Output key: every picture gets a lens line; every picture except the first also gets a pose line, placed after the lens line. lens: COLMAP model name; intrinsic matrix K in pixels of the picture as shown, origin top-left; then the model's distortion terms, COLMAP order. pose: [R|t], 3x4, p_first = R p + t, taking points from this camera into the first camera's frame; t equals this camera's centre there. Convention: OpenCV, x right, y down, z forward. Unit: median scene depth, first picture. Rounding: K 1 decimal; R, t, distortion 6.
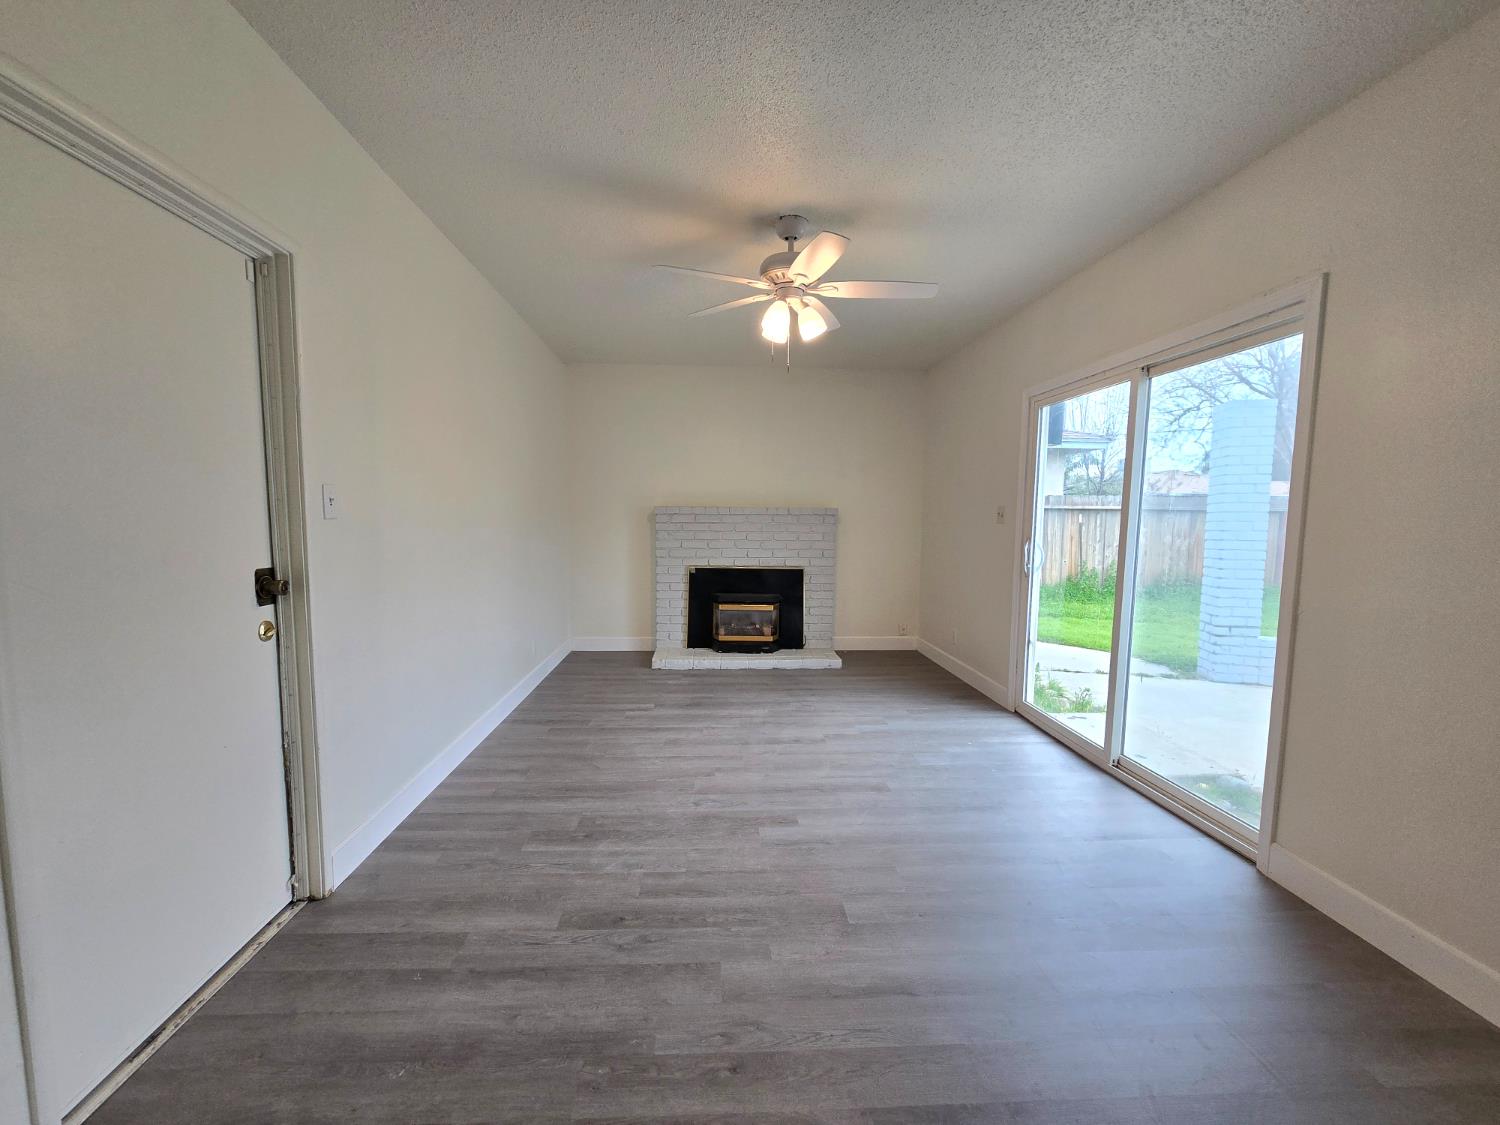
lens RADIAL K [[618.9, 0, 740.9], [0, 618.9, 566.5], [0, 0, 1]] dist [-0.004719, 0.000058]
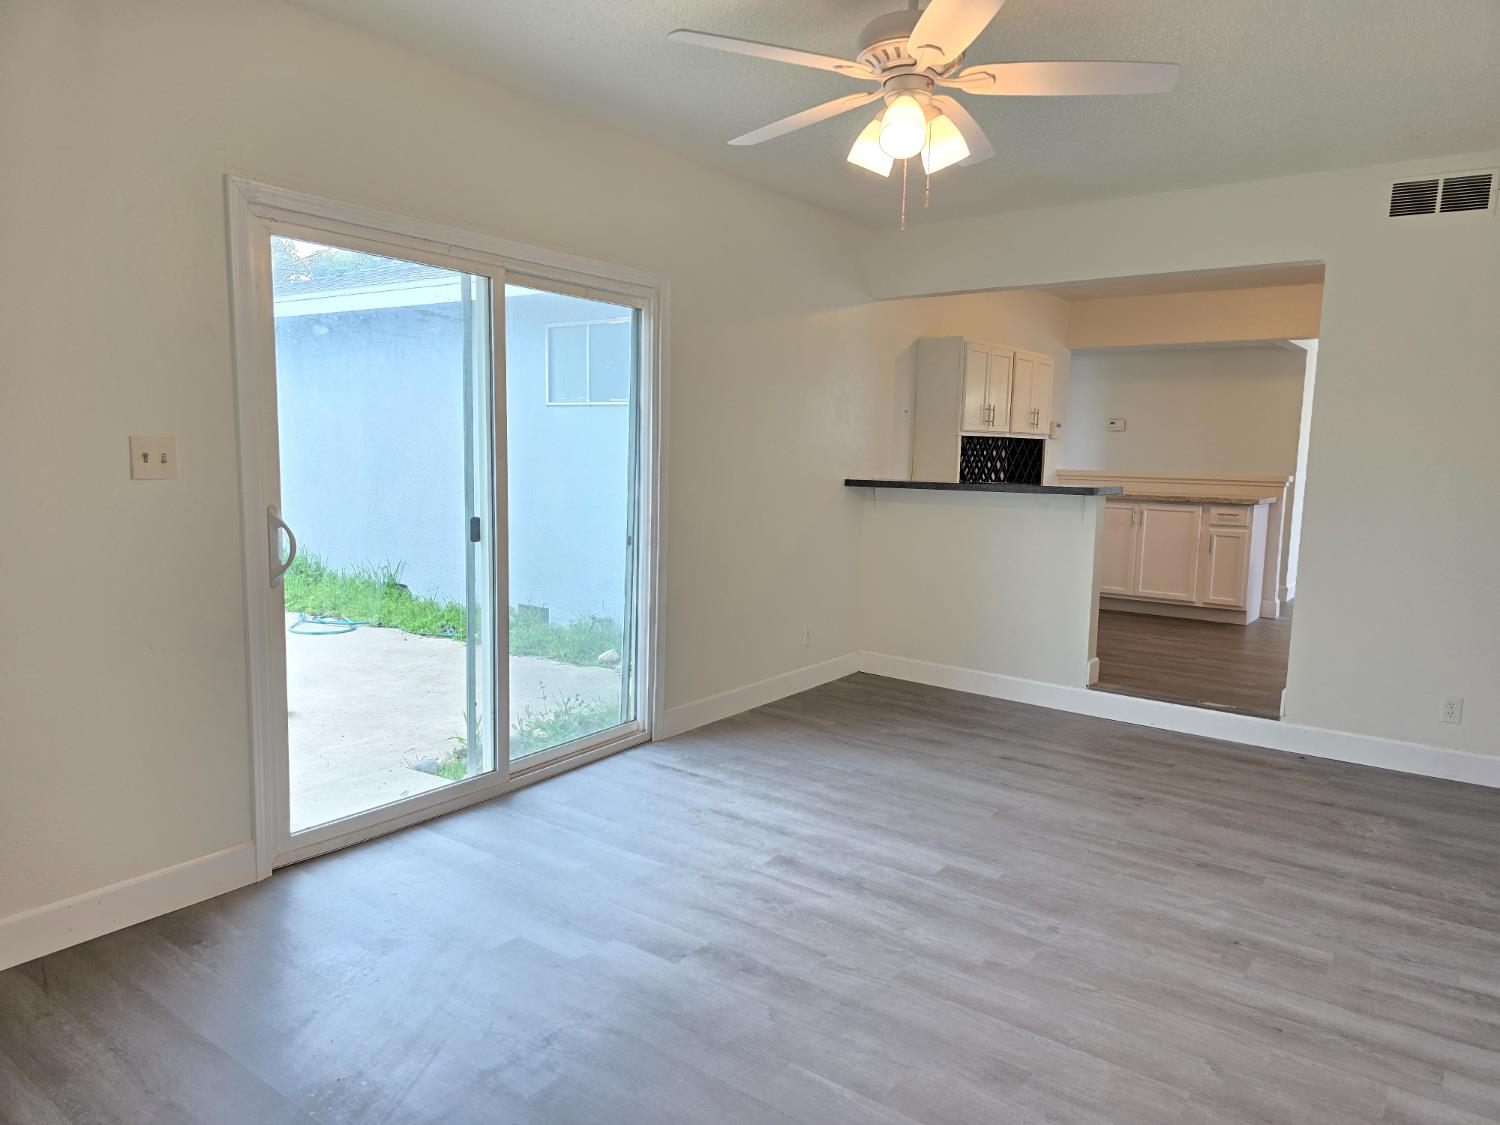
lens RADIAL K [[1015.3, 0, 751.1], [0, 1015.3, 573.7], [0, 0, 1]] dist [0.082386, -0.078772]
pose [[-0.779832, -0.108350, 0.616541, -0.484245], [0.021721, 0.979630, 0.199633, -0.220307], [-0.625612, 0.169072, -0.761593, 2.106977]]
